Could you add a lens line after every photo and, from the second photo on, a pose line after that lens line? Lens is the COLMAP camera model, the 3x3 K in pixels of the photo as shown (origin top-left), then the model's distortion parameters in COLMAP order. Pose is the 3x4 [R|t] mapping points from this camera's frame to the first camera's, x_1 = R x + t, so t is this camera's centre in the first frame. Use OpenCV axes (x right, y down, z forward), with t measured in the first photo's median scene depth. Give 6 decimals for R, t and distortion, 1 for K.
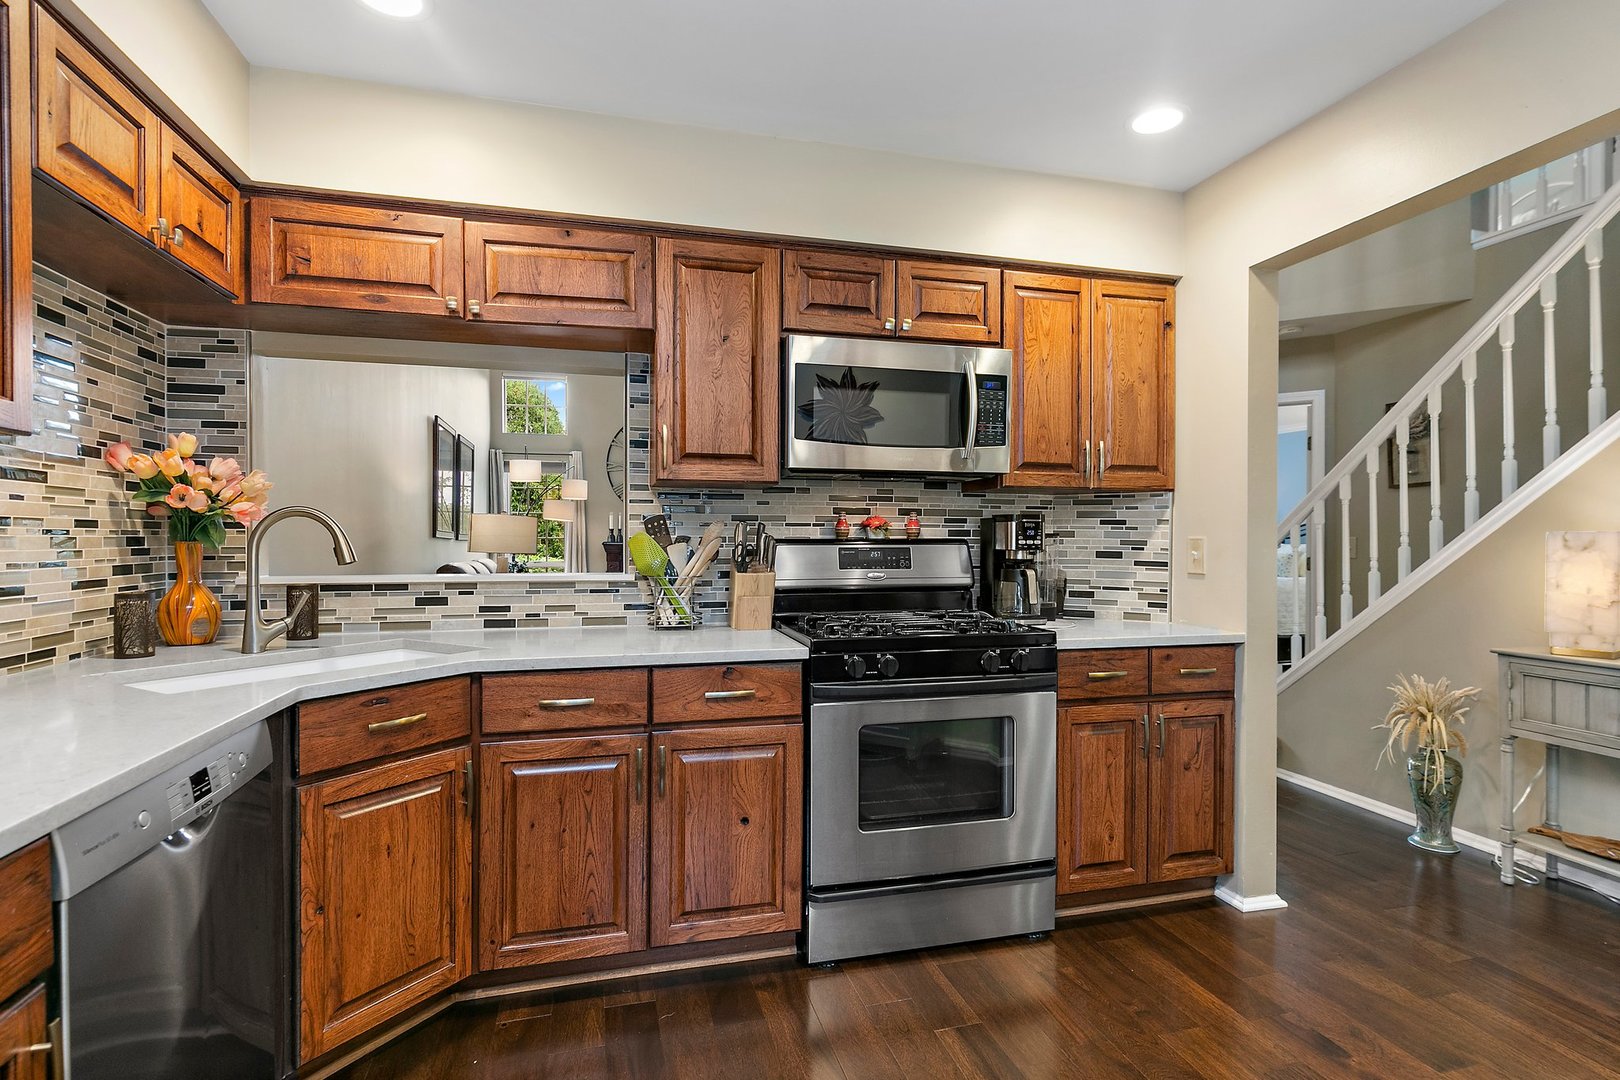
lens RADIAL K [[794.8, 0, 833.5], [0, 794.8, 537.4], [0, 0, 1]] dist [0.003126, 0.000383]
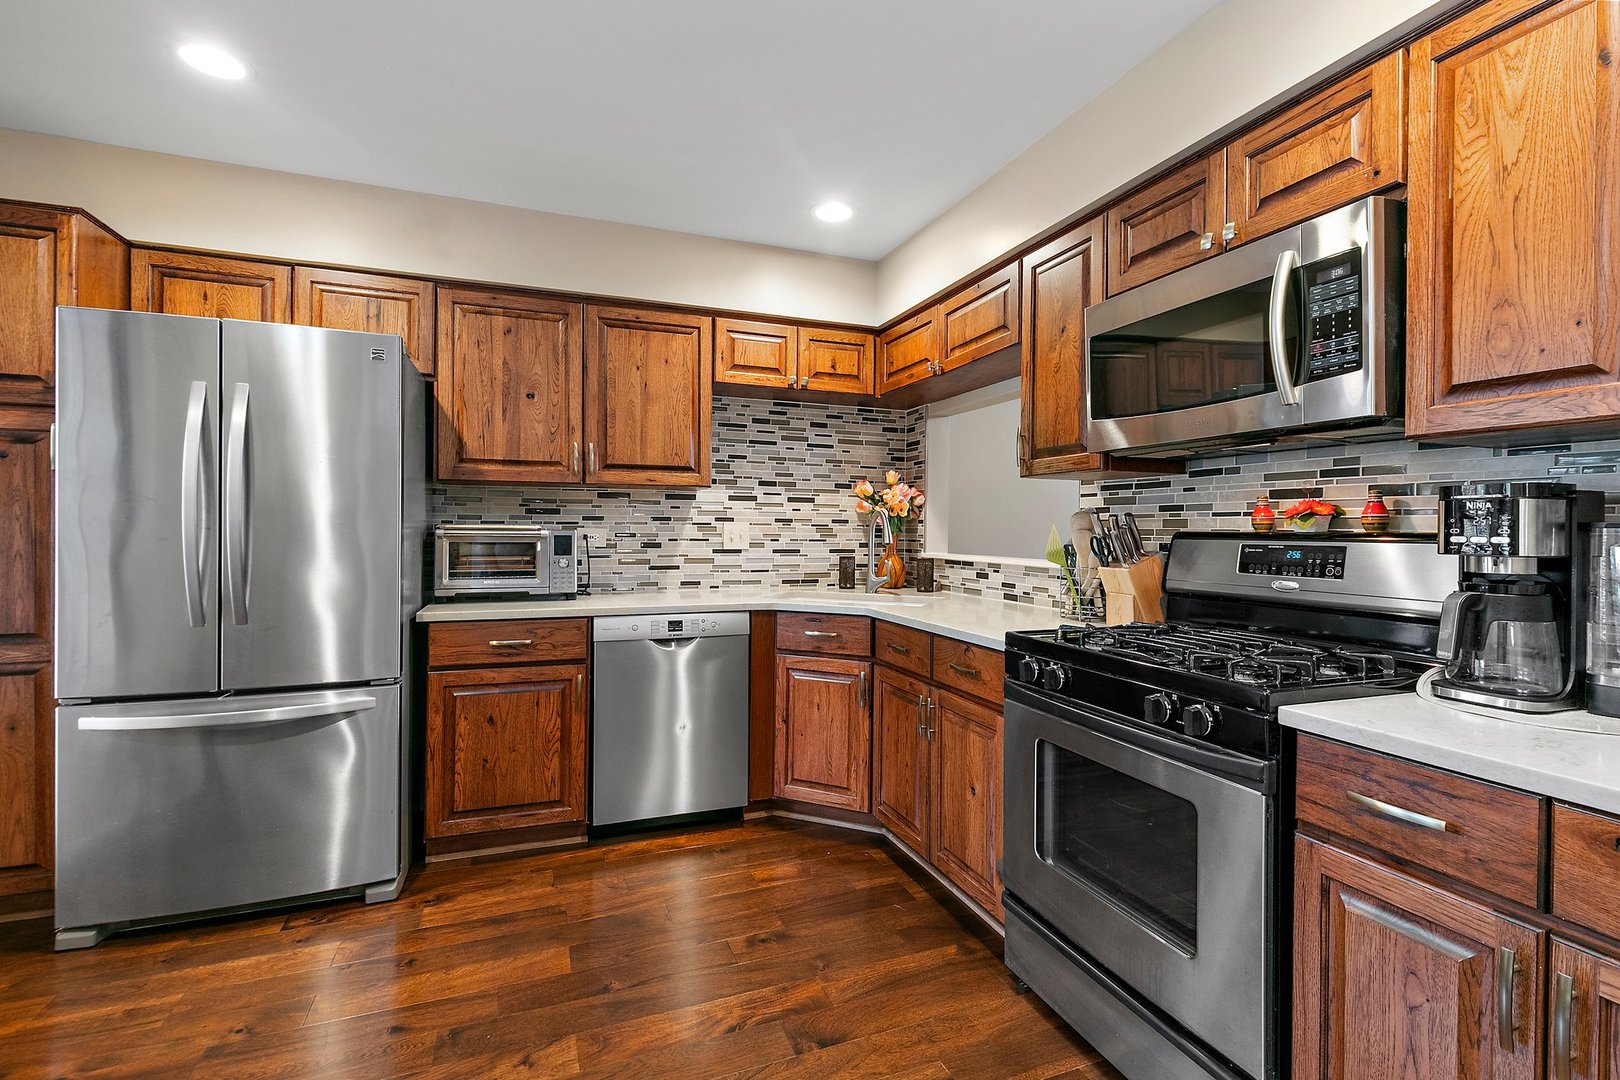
lens RADIAL K [[748.3, 0, 807.7], [0, 748.3, 525.0], [0, 0, 1]] dist [-0.000041, 0.004571]
pose [[0.083392, -0.006129, -0.996498, 0.807521], [-0.010077, 0.999925, -0.006993, 0.005105], [0.996466, 0.010625, 0.083324, 0.628135]]
